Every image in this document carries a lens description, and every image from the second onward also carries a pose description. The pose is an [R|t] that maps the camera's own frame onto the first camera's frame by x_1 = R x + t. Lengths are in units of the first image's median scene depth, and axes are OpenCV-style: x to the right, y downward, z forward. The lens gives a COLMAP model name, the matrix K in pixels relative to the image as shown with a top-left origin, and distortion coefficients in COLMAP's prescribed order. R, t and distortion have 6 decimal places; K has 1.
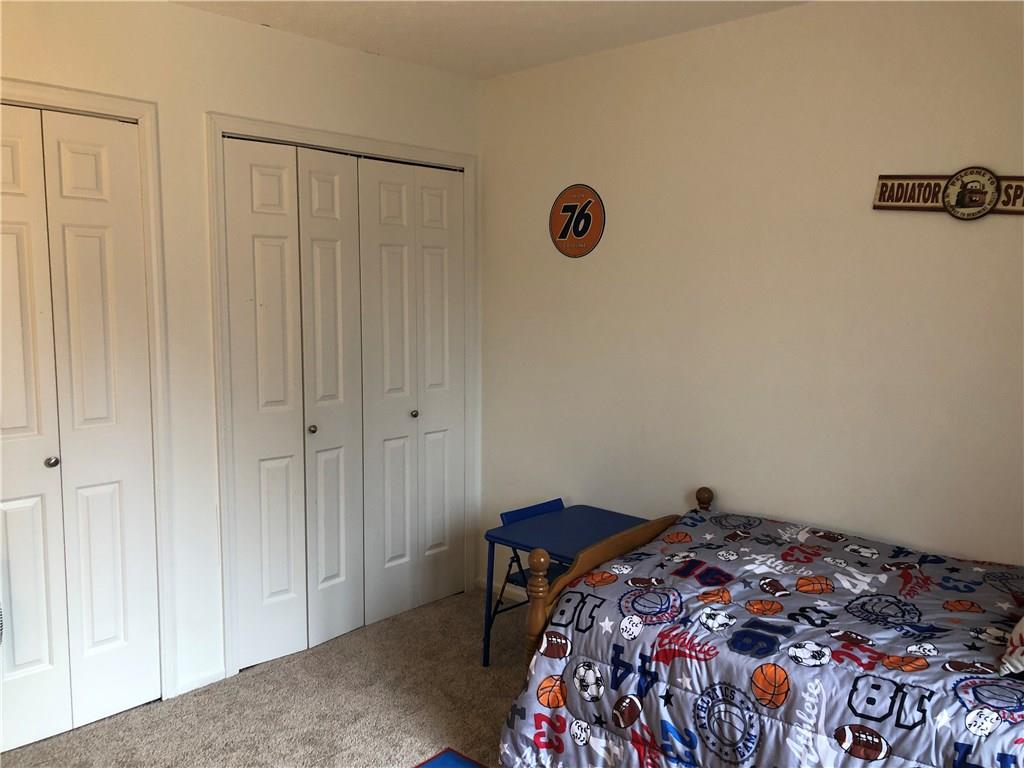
lens RADIAL K [[835.3, 0, 511.2], [0, 835.3, 385.6], [0, 0, 1]] dist [0.048014, -0.043790]
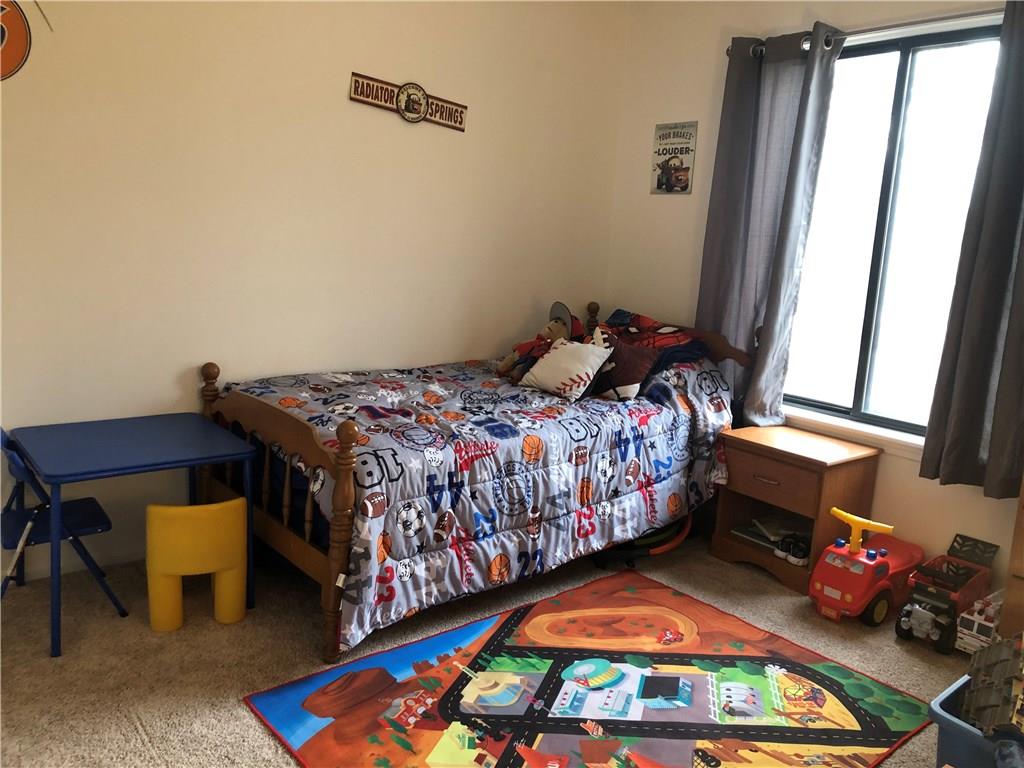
lens RADIAL K [[835.3, 0, 510.9], [0, 835.3, 380.4], [0, 0, 1]] dist [0.048014, -0.043790]
pose [[0.139520, -0.171419, 0.975269, -0.924324], [0.058371, 0.984613, 0.164711, 0.003080], [-0.988497, 0.033947, 0.147379, 0.710544]]
